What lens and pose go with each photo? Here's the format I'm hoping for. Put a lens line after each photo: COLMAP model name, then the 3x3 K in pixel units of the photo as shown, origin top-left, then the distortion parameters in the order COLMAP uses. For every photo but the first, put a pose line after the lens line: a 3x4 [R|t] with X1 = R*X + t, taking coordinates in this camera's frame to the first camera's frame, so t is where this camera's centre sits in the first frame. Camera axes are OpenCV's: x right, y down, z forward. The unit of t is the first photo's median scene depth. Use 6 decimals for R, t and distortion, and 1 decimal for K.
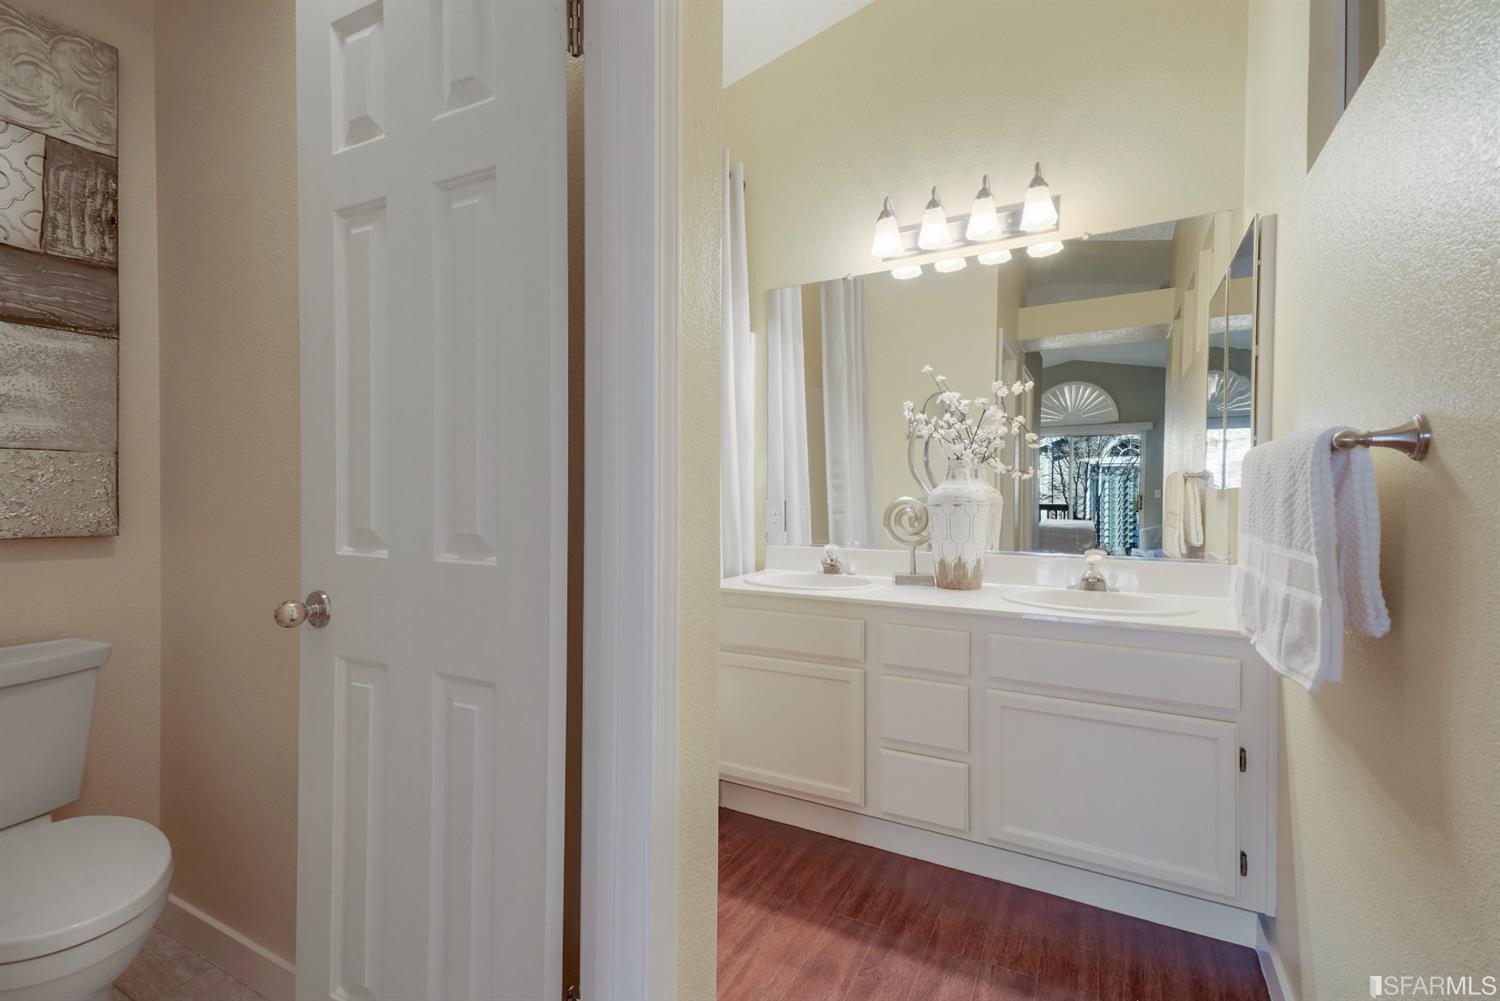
lens RADIAL K [[642.7, 0, 763.4], [0, 642.7, 492.7], [0, 0, 1]] dist [0.047496, -0.019395]
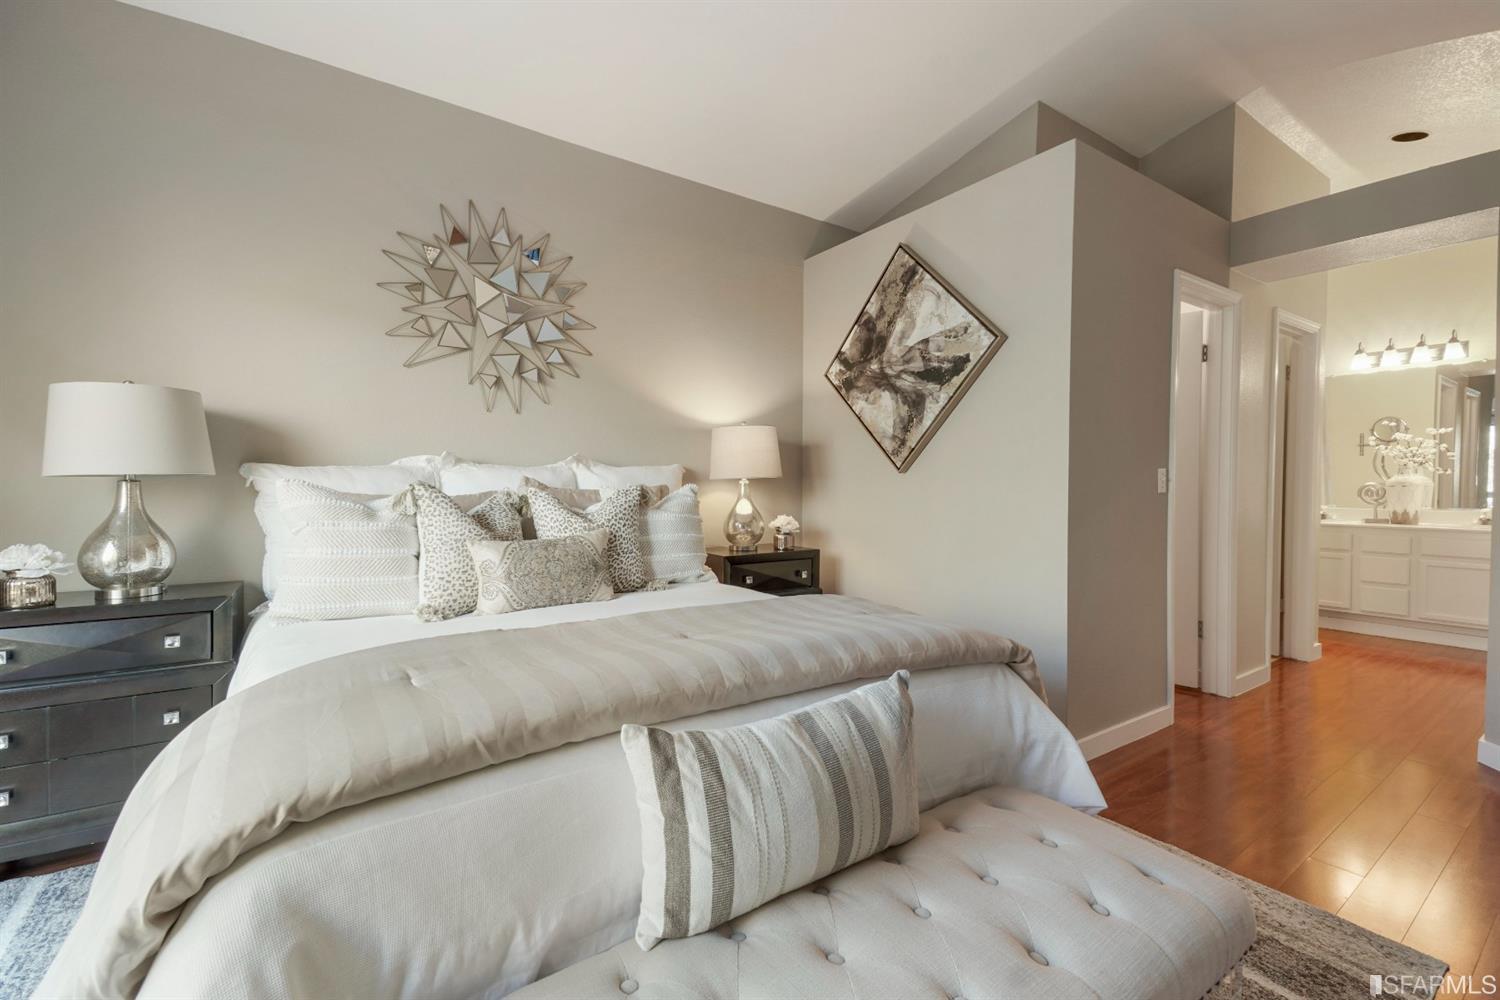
lens RADIAL K [[642.7, 0, 763.4], [0, 642.7, 492.2], [0, 0, 1]] dist [0.047496, -0.019395]
pose [[0.894664, 0.005063, -0.446711, -0.621238], [0.000748, 0.999917, 0.012831, 0.008903], [0.446739, -0.011814, 0.894586, -1.909232]]
